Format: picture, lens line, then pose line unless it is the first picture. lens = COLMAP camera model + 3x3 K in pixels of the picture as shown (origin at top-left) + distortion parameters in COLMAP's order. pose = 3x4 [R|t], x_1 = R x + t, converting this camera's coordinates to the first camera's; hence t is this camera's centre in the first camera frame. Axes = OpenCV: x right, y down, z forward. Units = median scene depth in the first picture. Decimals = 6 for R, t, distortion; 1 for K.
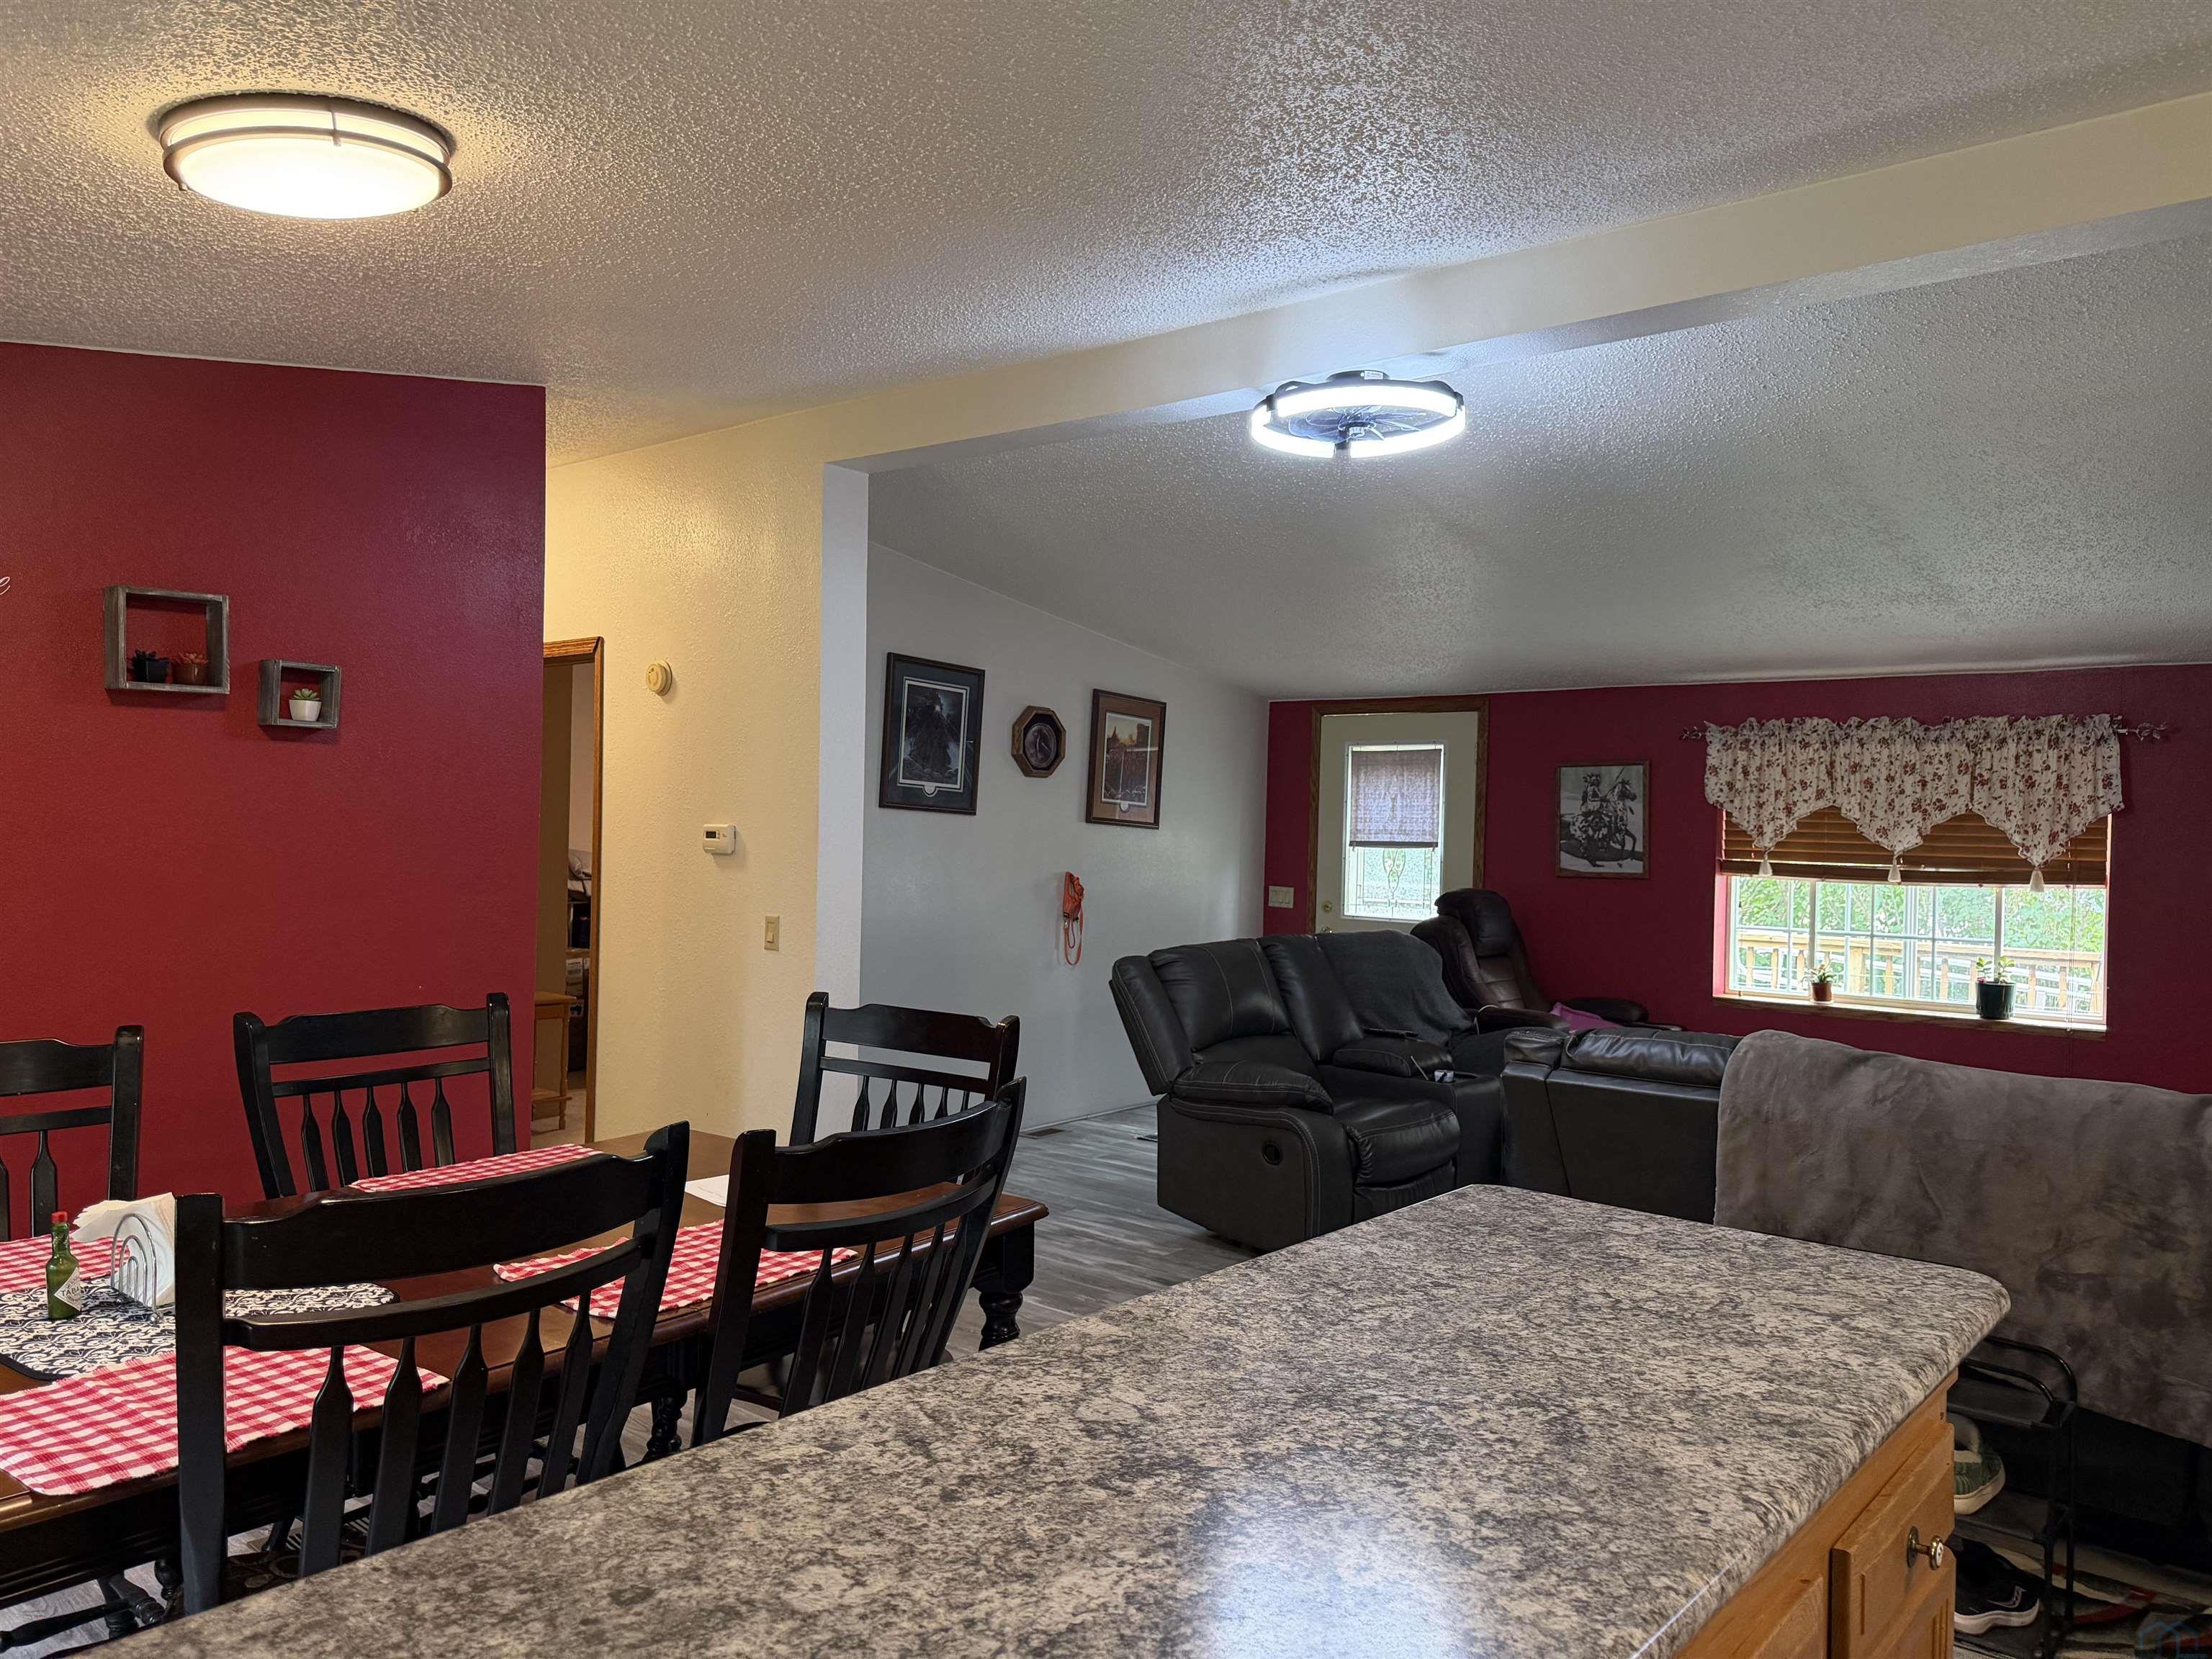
lens RADIAL K [[1557.5, 0, 1106.0], [0, 1557.5, 829.5], [0, 0, 1]] dist [0.054167, -0.072731]
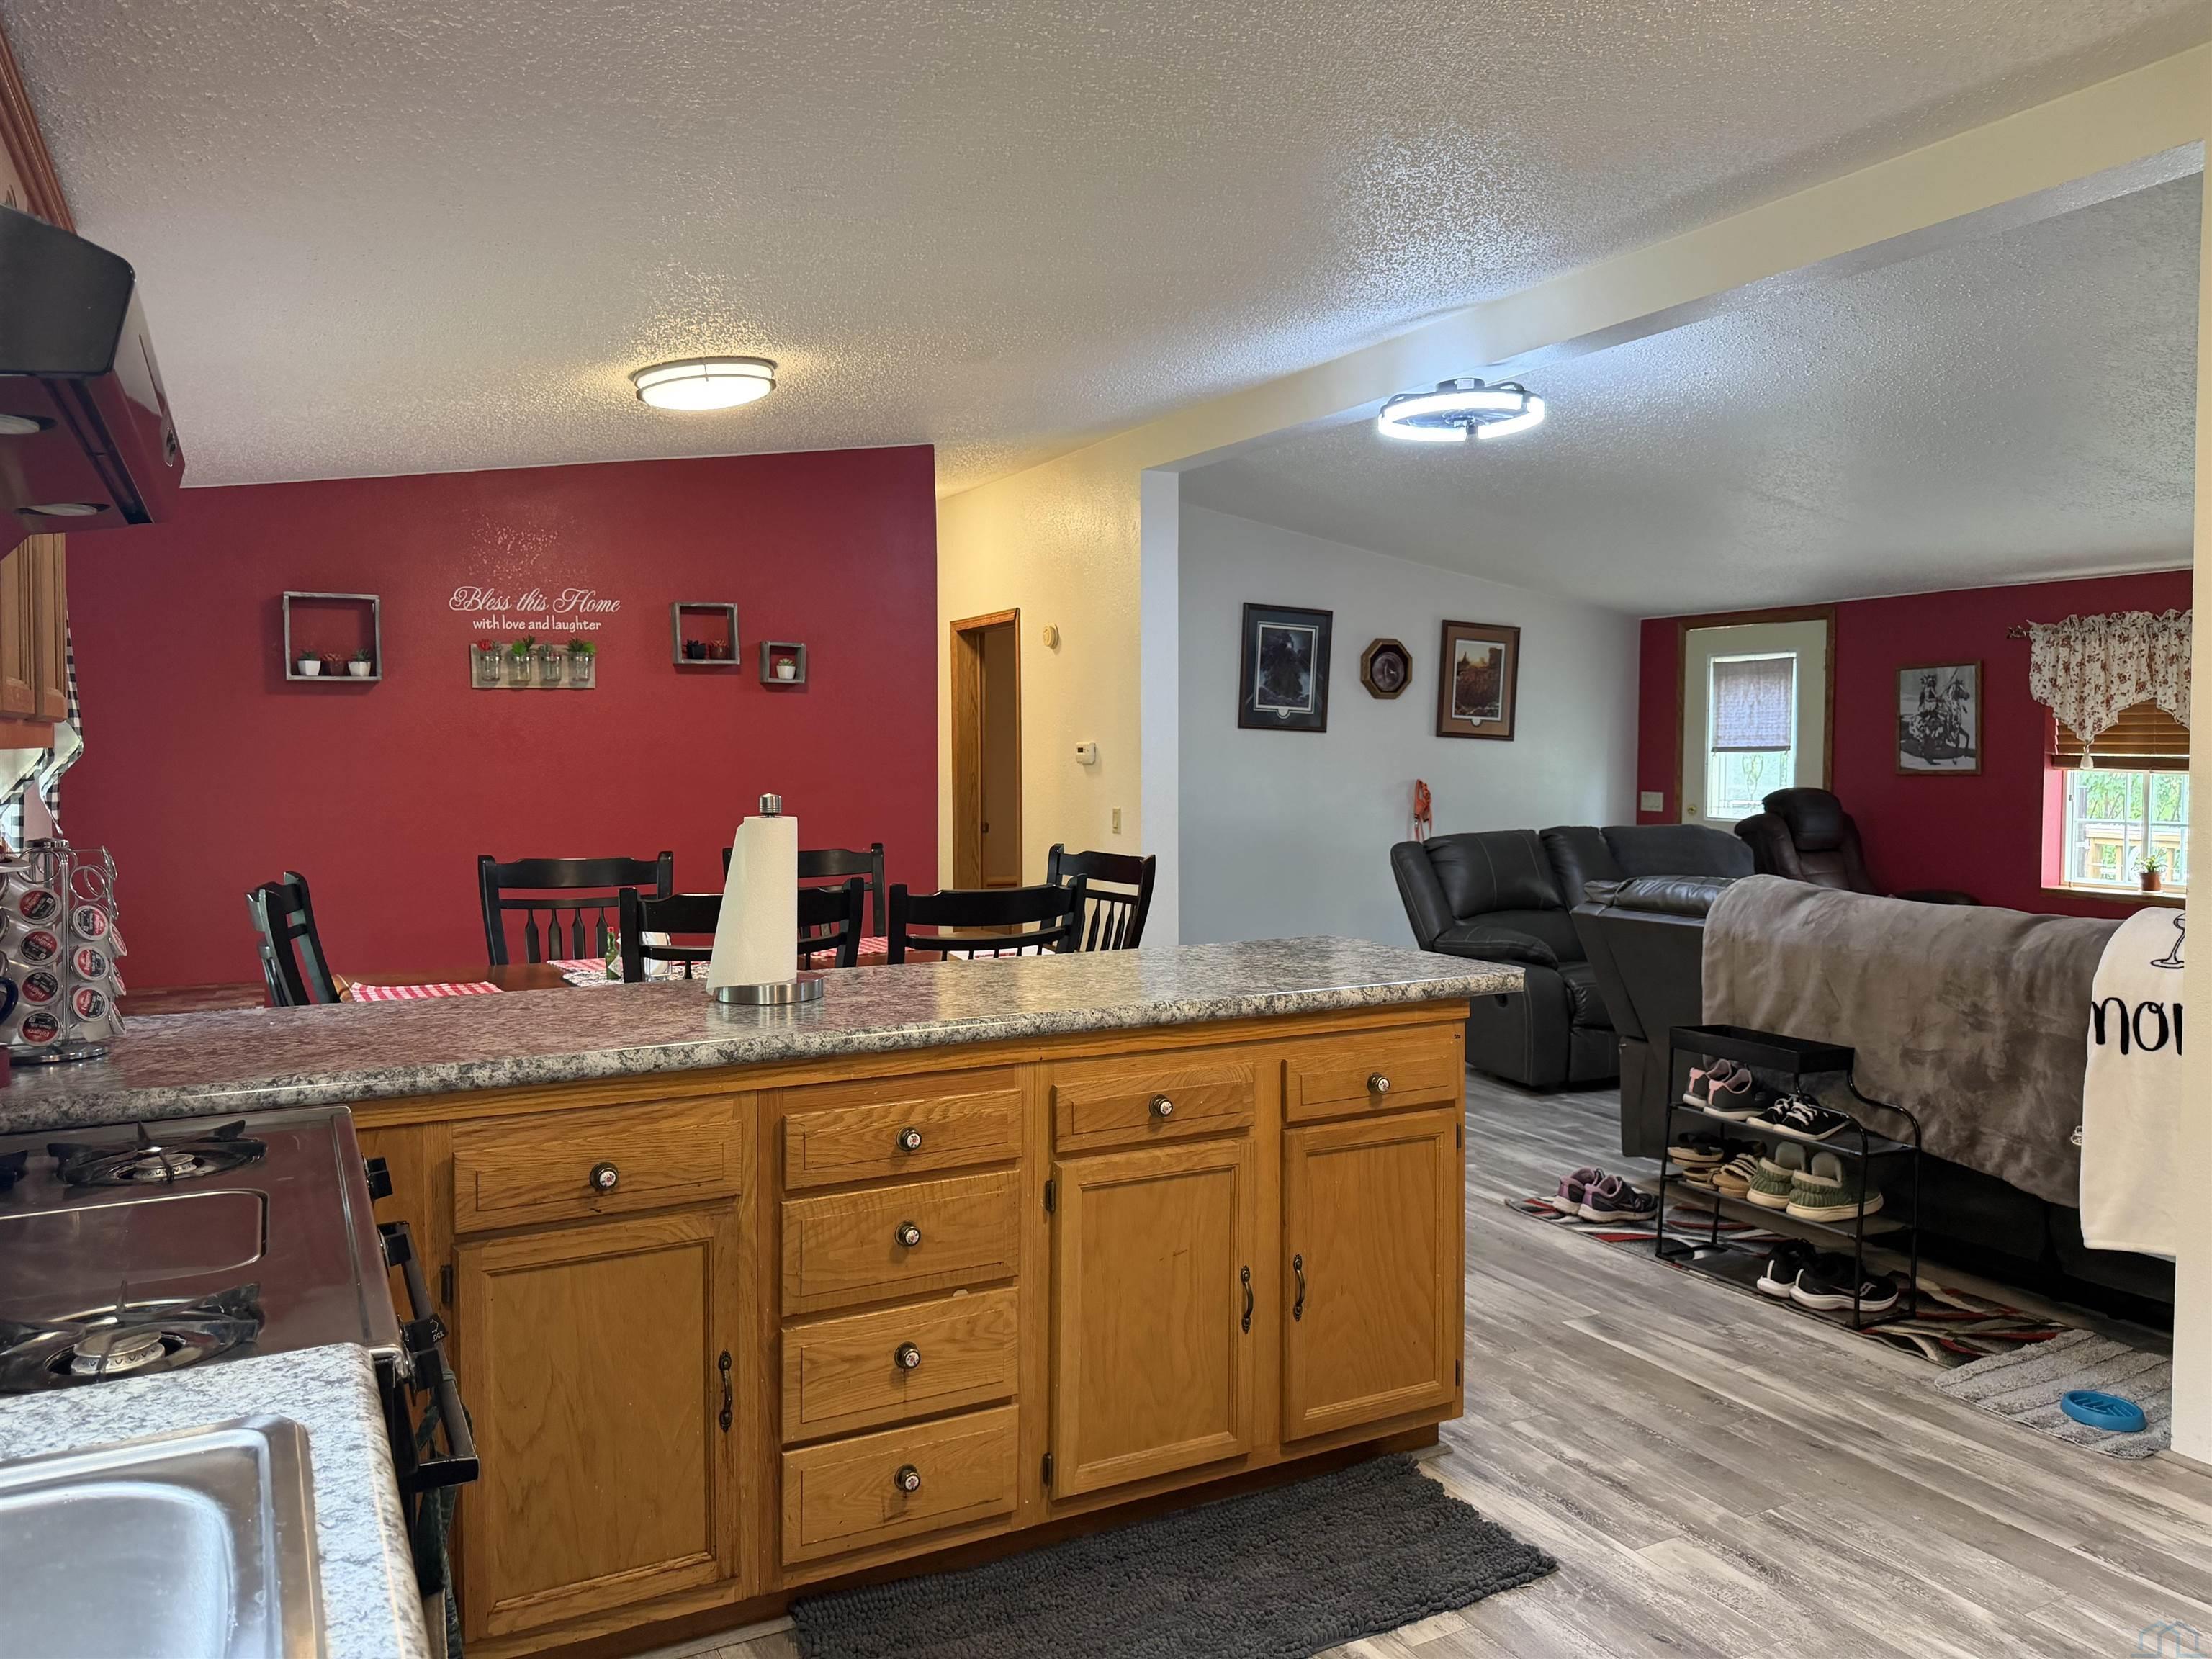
lens RADIAL K [[1557.6, 0, 1106.0], [0, 1557.6, 829.5], [0, 0, 1]] dist [0.080136, -0.135779]
pose [[0.930708, -0.005920, -0.365714, 0.202158], [0.021740, 0.998997, 0.039157, 0.015245], [0.365115, -0.044394, 0.929903, -0.194042]]
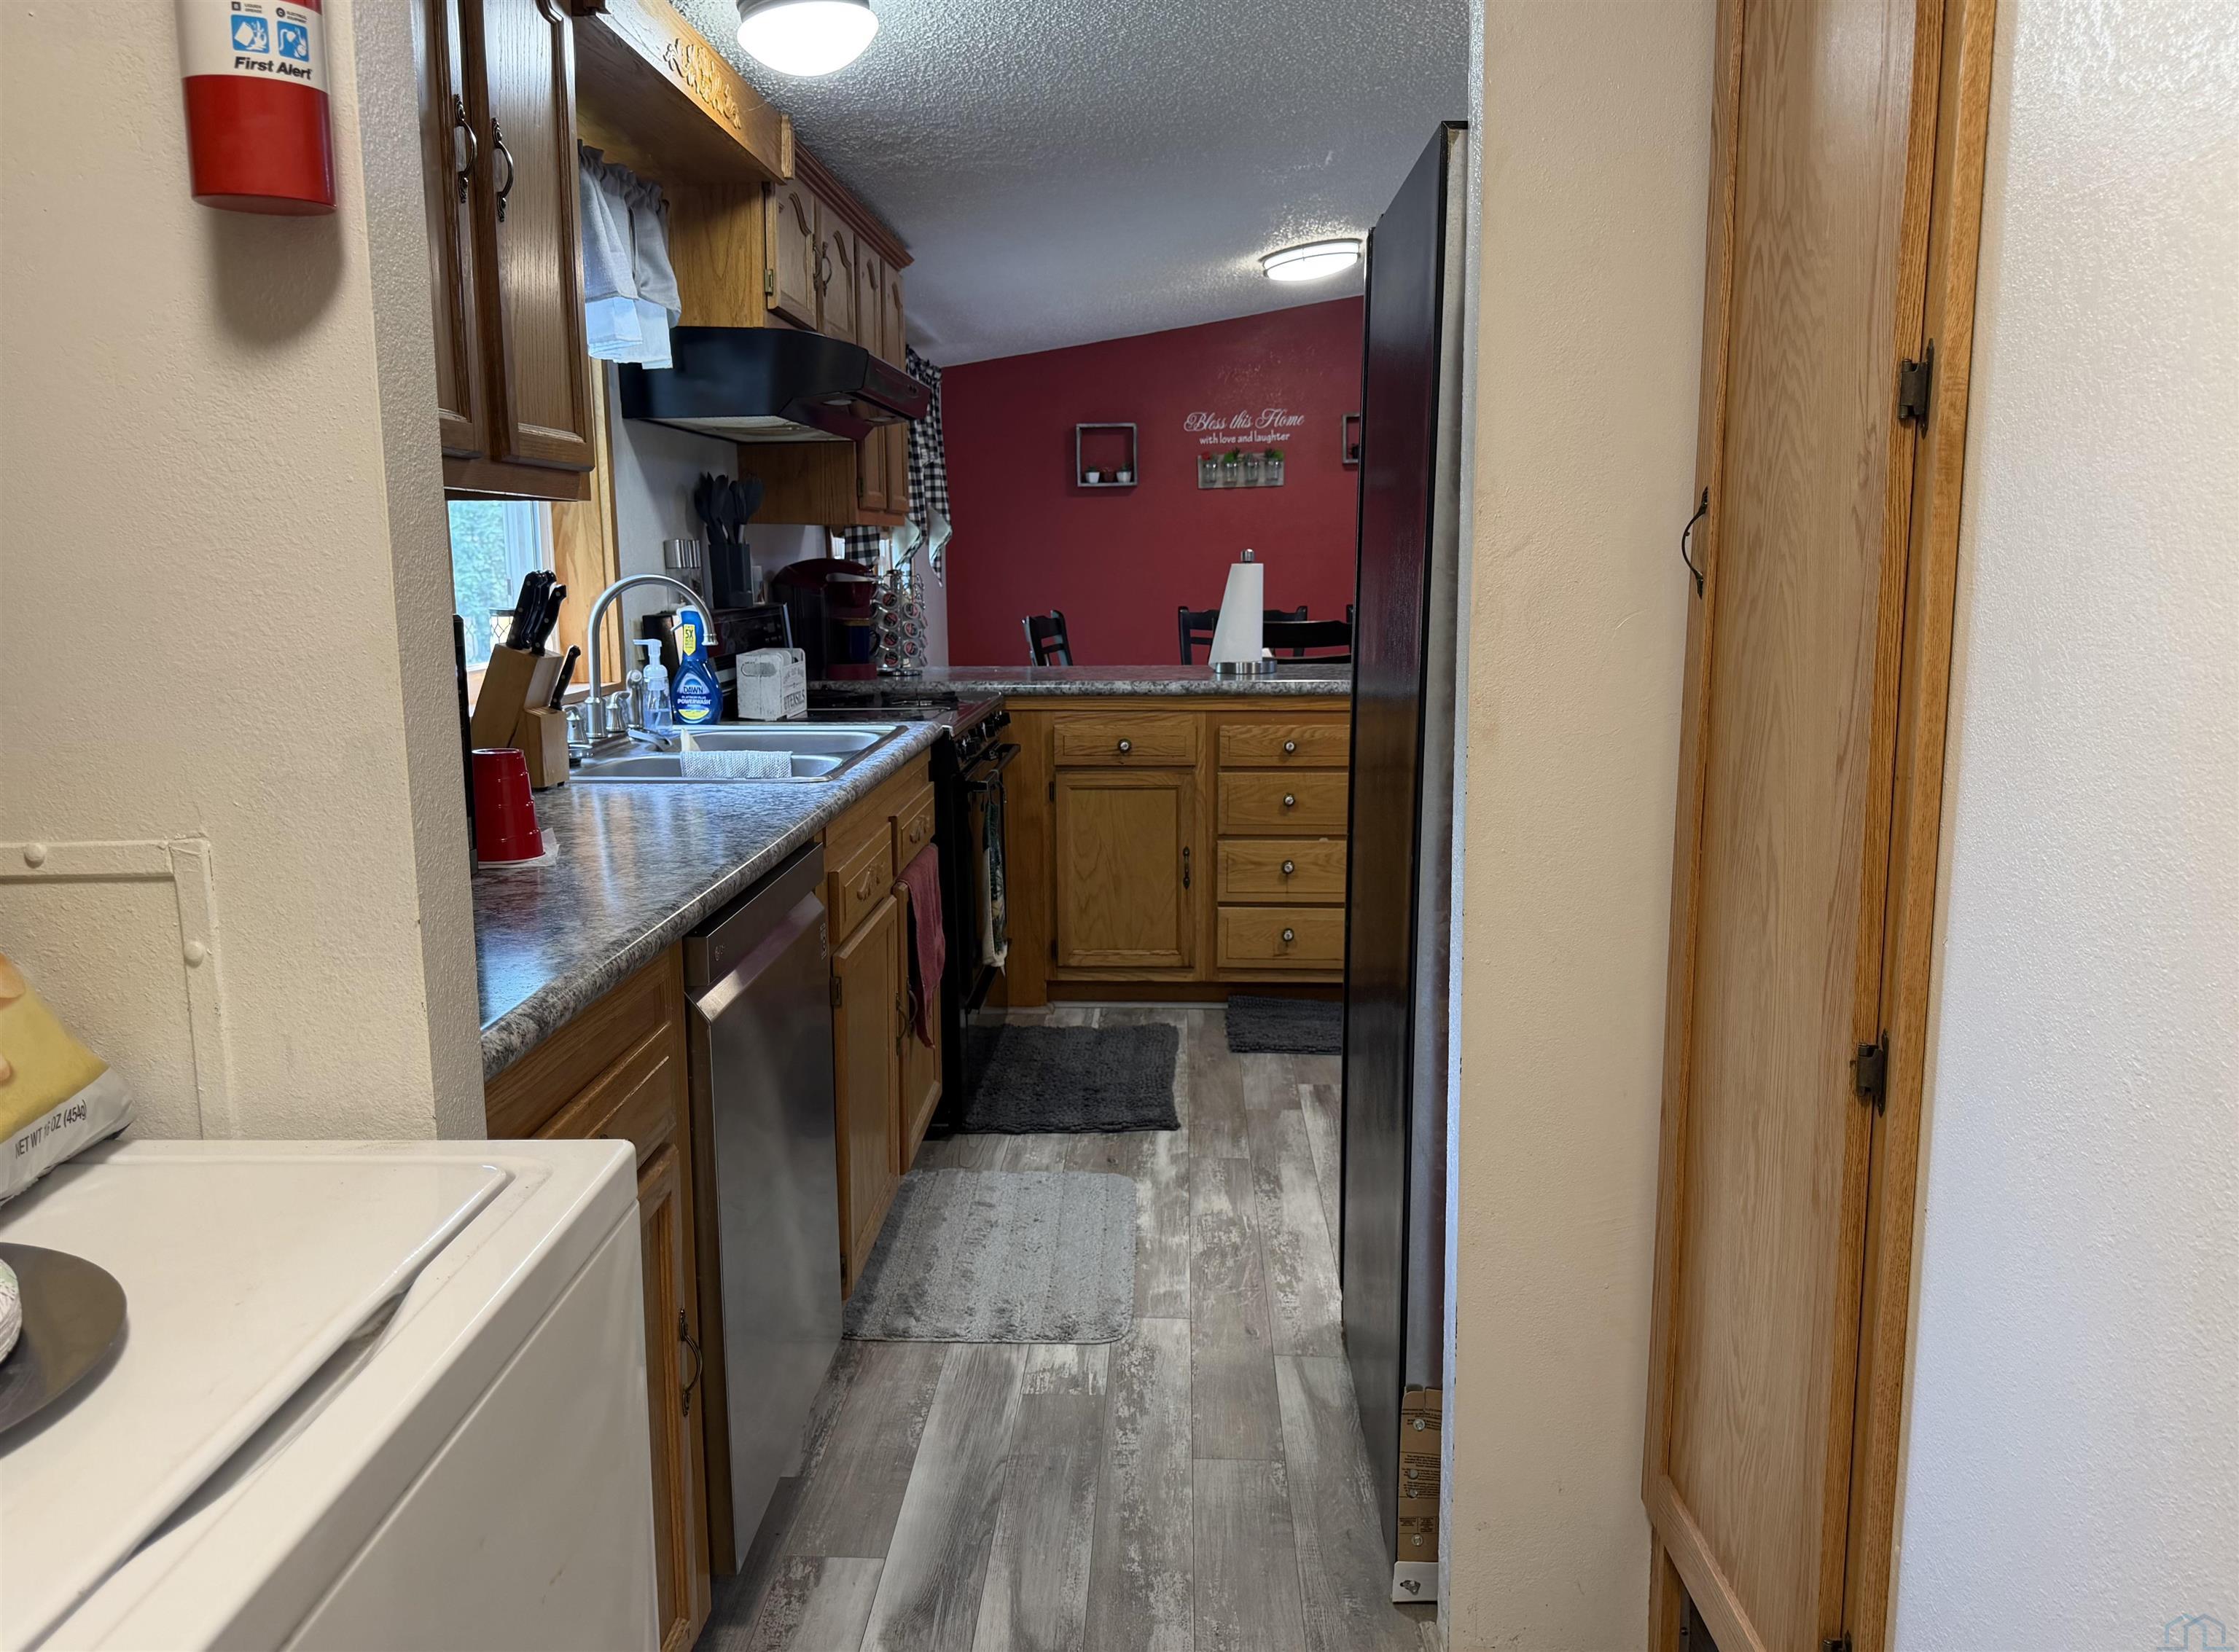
lens RADIAL K [[1638.9, 0, 1119.5], [0, 1638.9, 826.0], [0, 0, 1]] dist [0.131902, -0.000007]
pose [[0.620468, 0.099567, -0.777885, 0.501669], [0.022324, 0.989263, 0.144429, 0.033852], [0.783914, -0.106979, 0.611584, -0.341729]]
